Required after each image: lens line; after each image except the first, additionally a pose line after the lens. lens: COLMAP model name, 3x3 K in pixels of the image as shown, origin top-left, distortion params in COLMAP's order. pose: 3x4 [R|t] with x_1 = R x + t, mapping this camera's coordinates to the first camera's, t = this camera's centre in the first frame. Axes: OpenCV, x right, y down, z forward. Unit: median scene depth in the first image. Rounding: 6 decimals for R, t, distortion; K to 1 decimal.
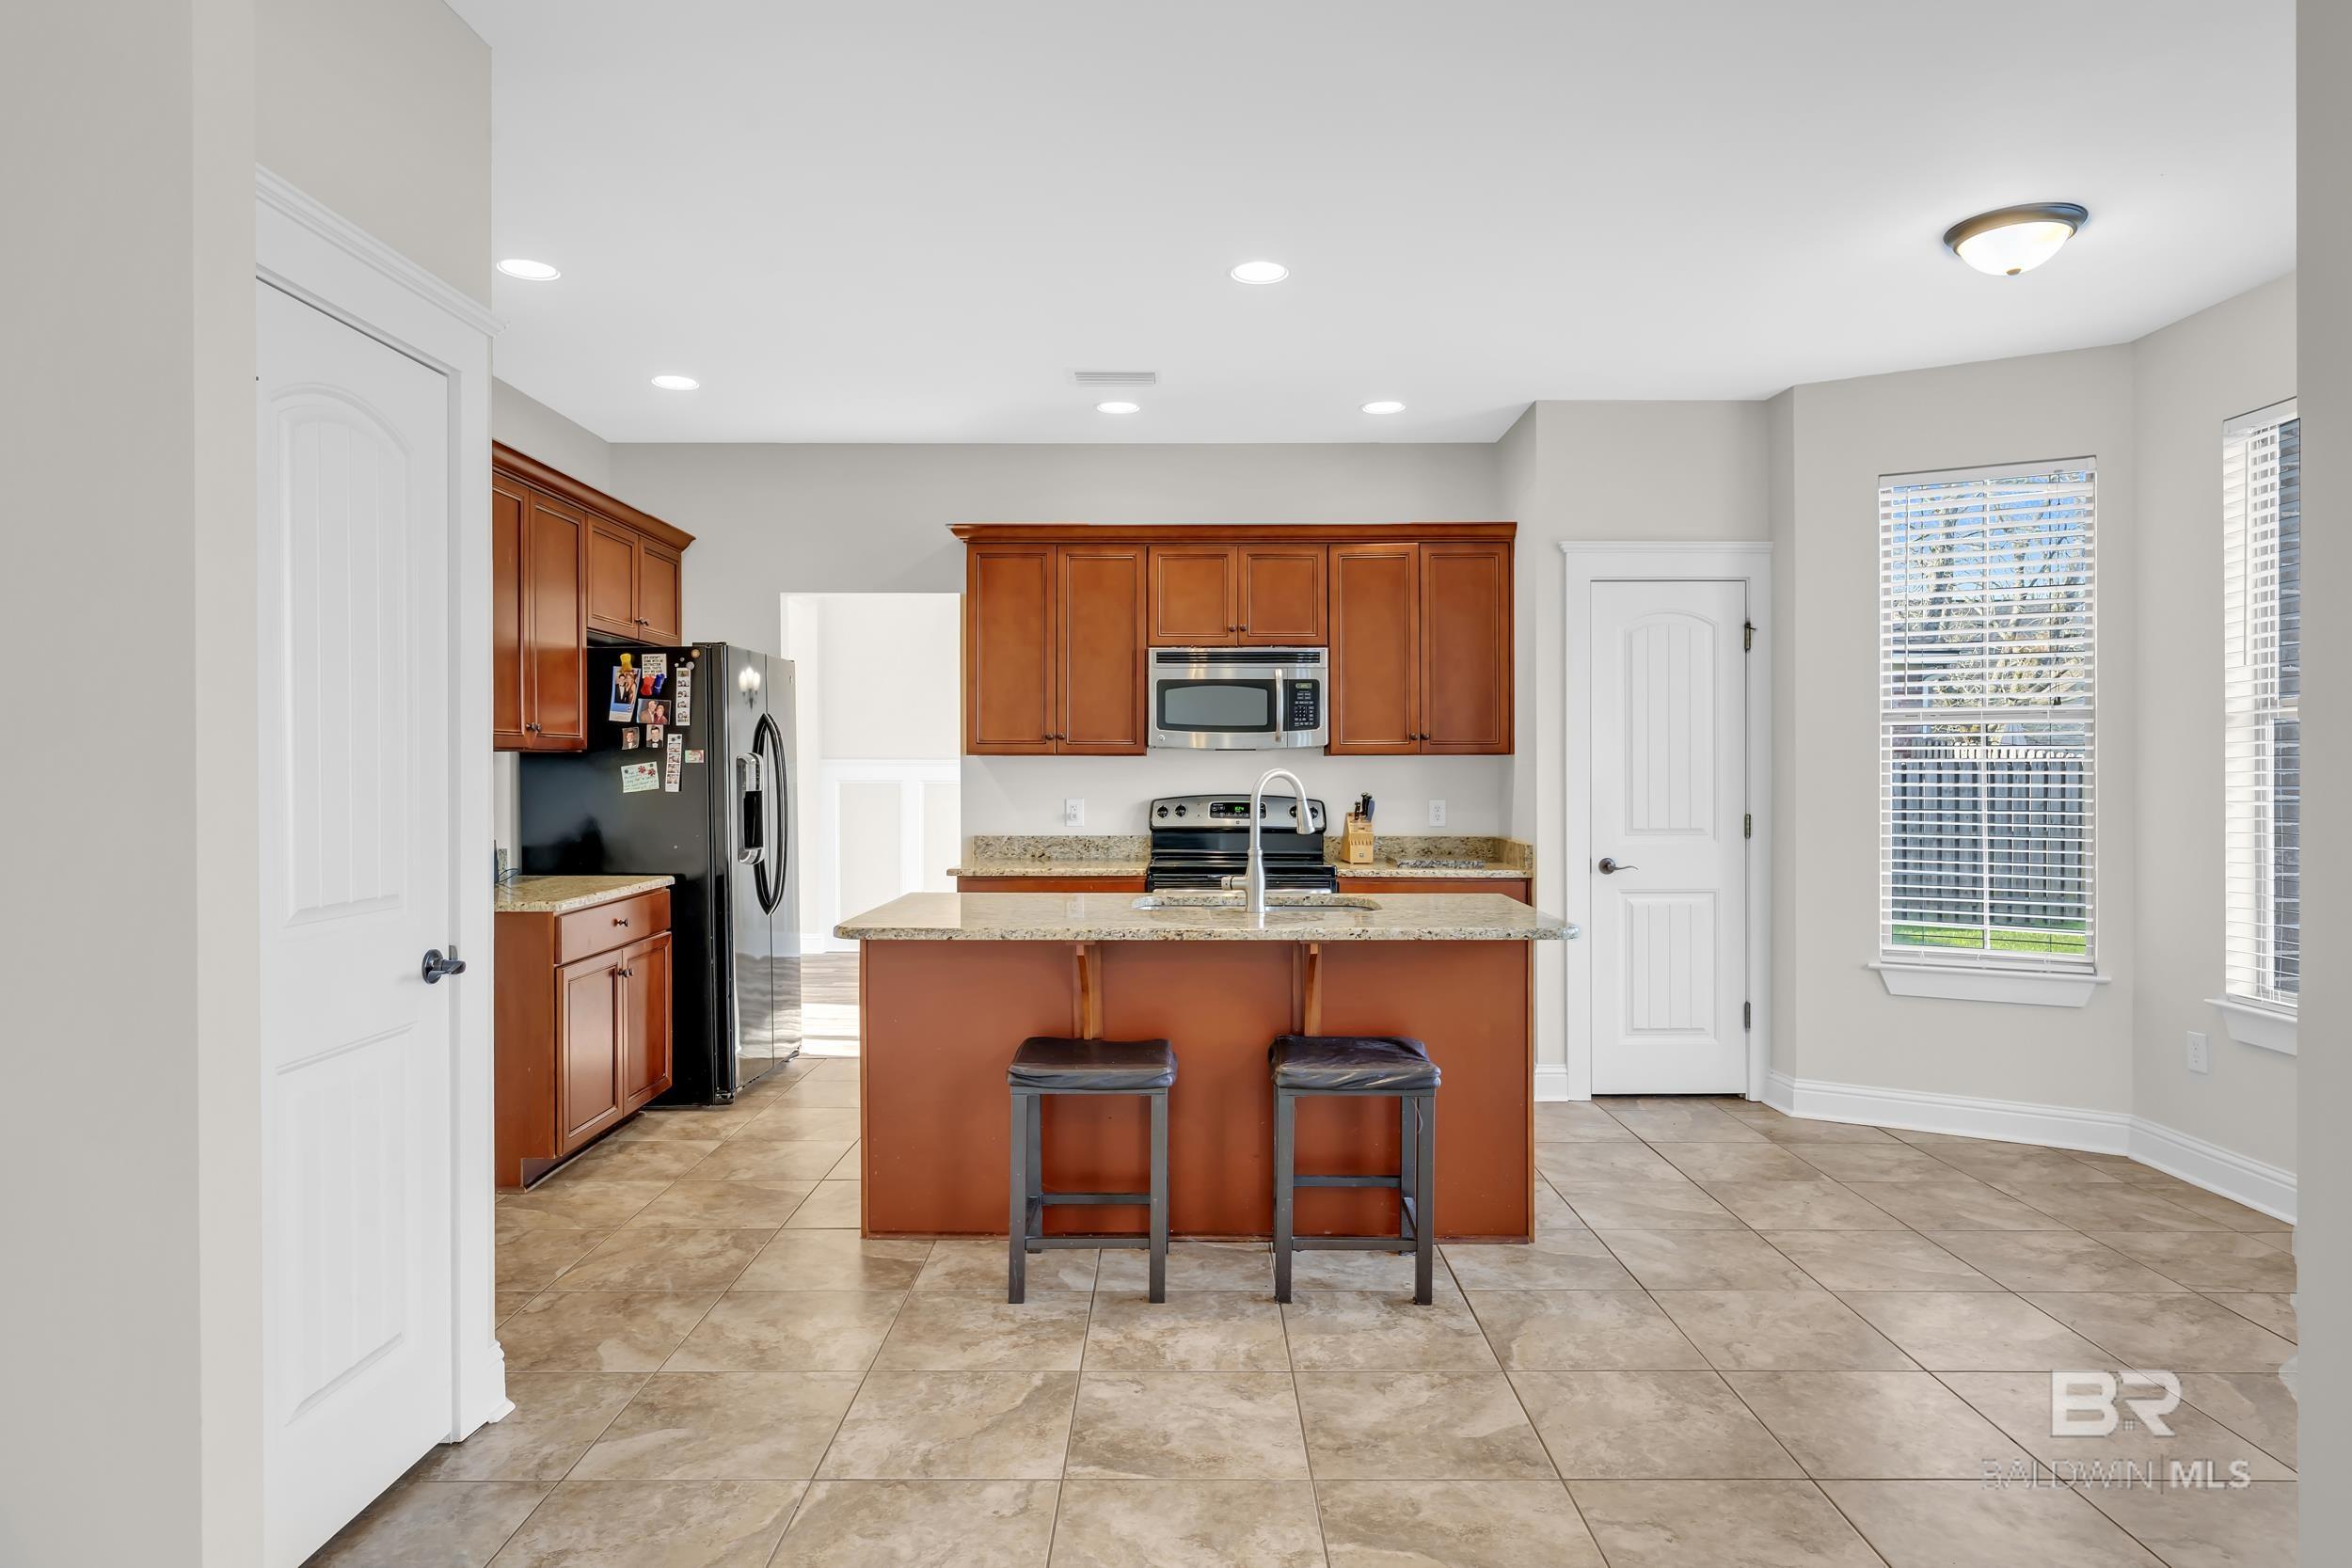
lens RADIAL K [[1362.6, 0, 1169.4], [0, 1362.6, 775.4], [0, 0, 1]] dist [0.007713, 0.001174]
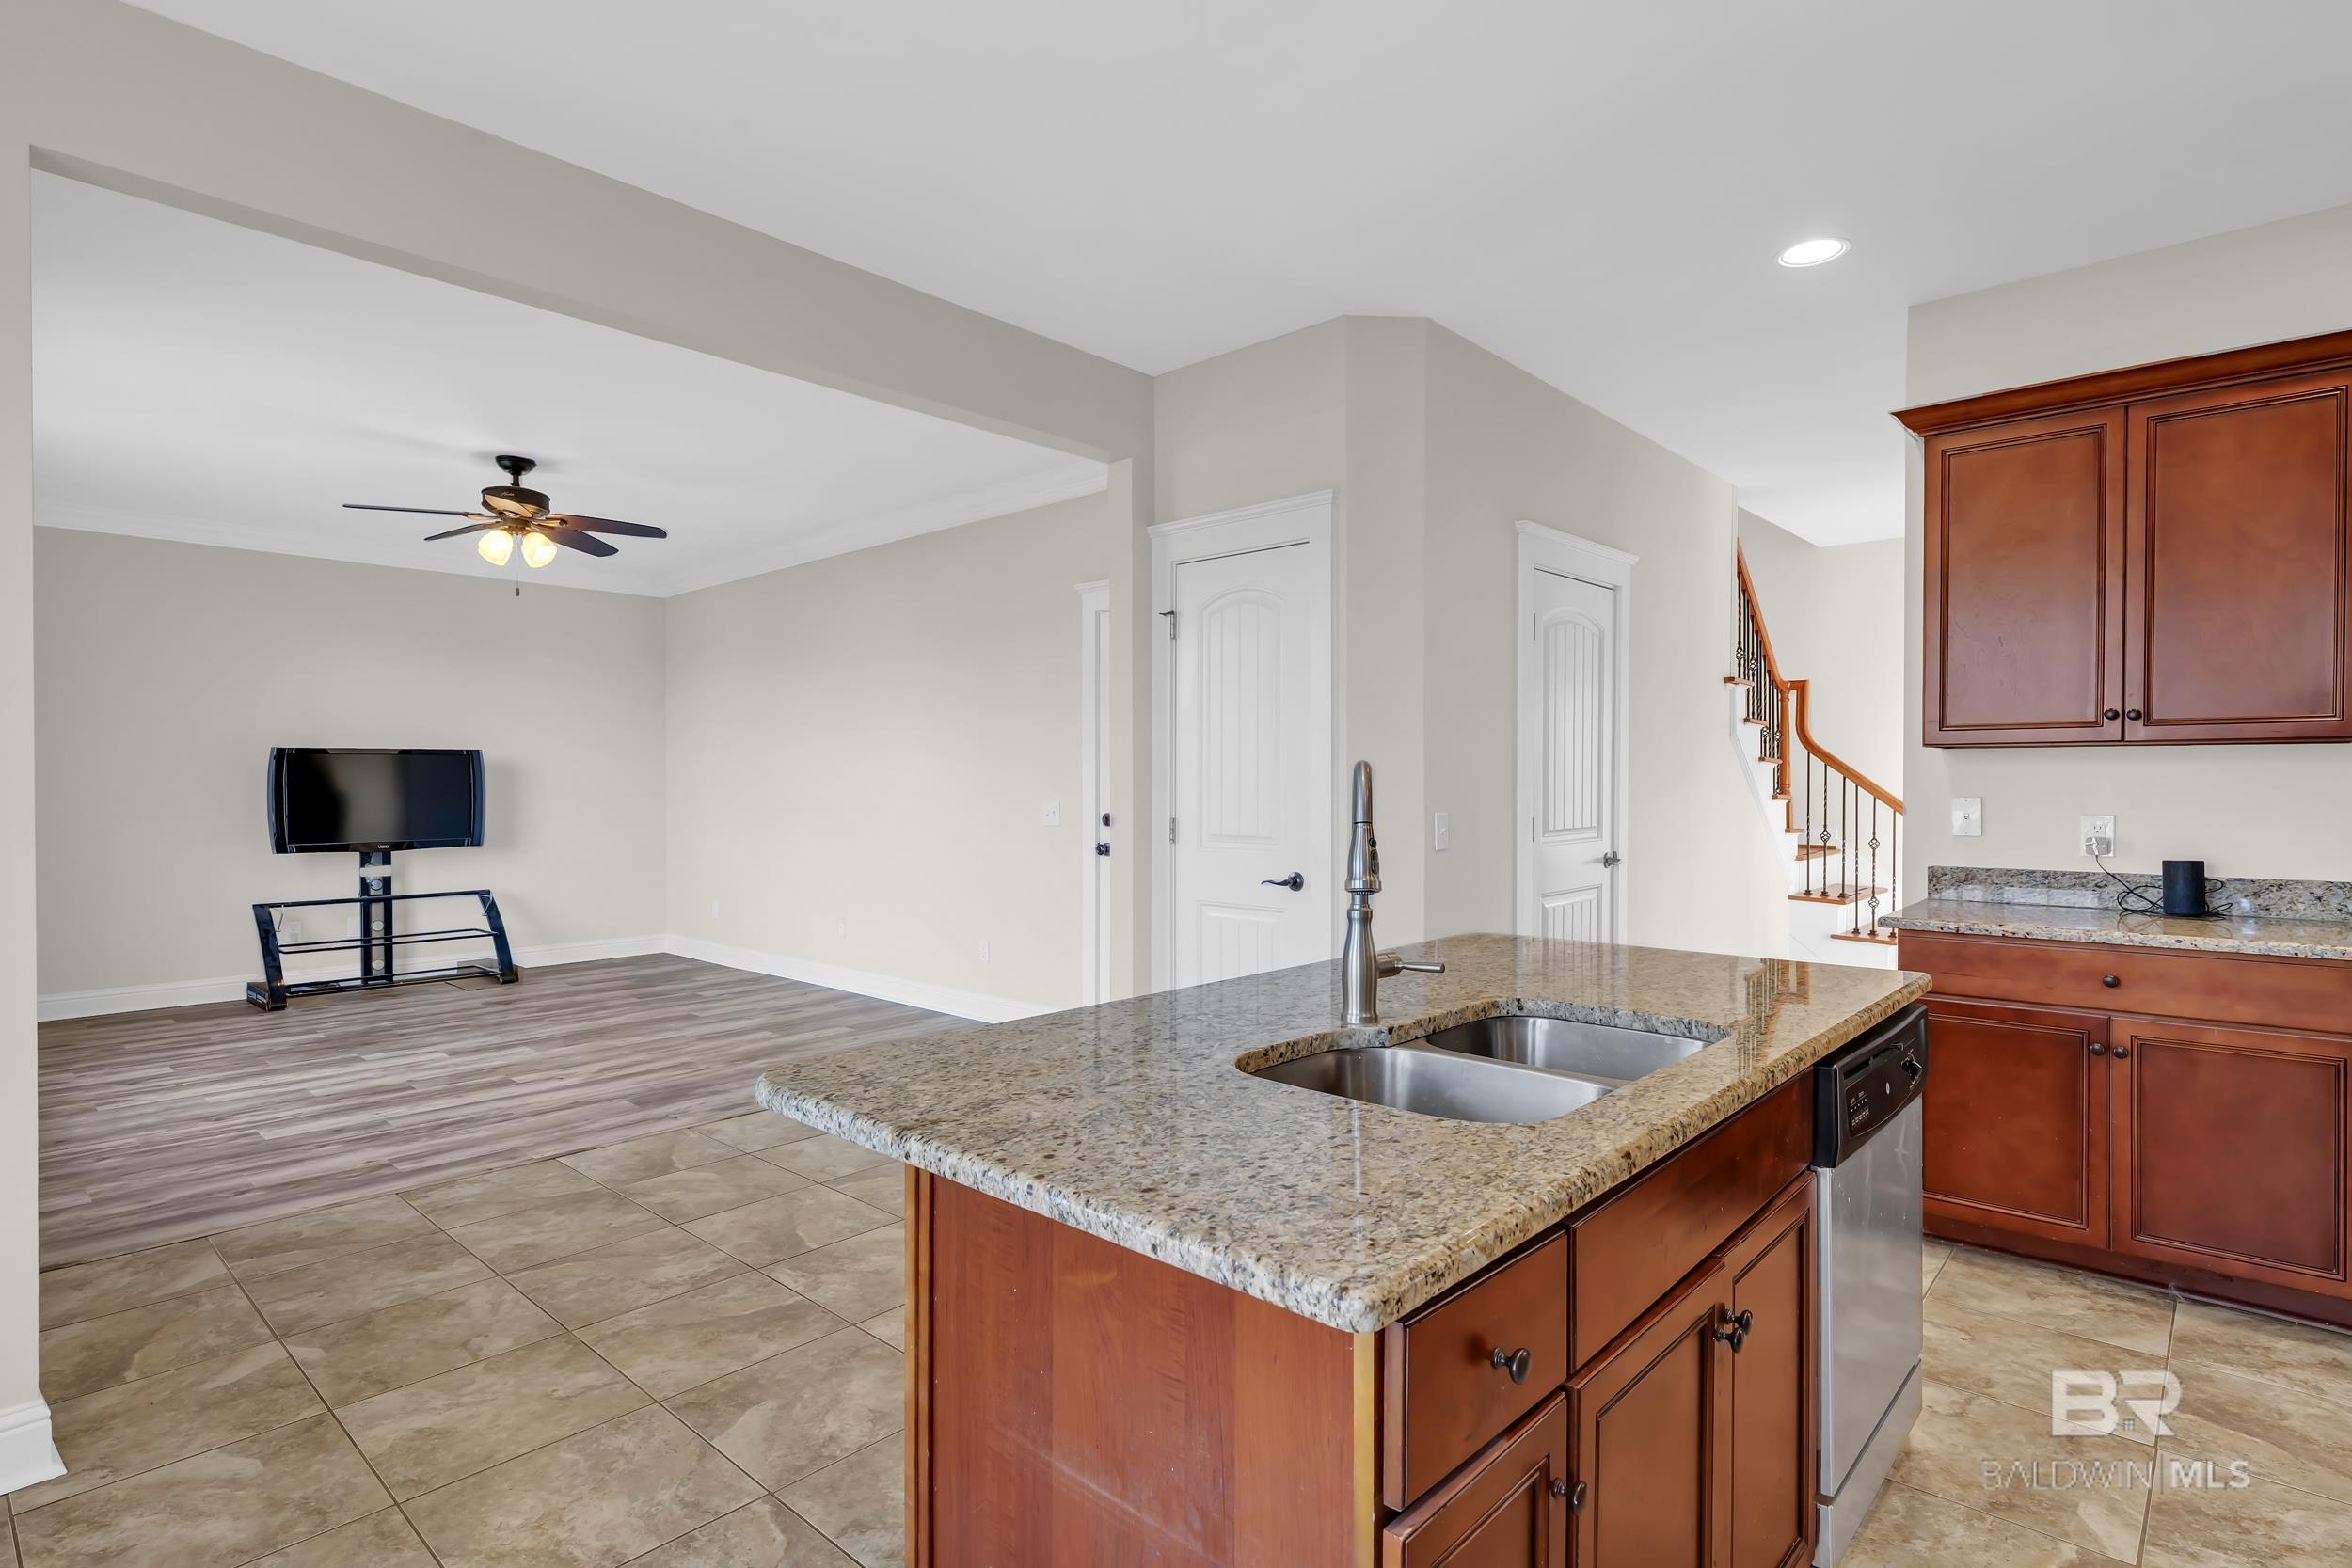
lens RADIAL K [[1194.8, 0, 1187.2], [0, 1194.8, 804.1], [0, 0, 1]] dist [-0.002949, -0.000694]
pose [[-0.663785, 0.015350, -0.747766, 0.582639], [-0.004287, 0.999695, 0.024327, 0.004960], [0.747911, 0.019354, -0.663517, 1.584992]]
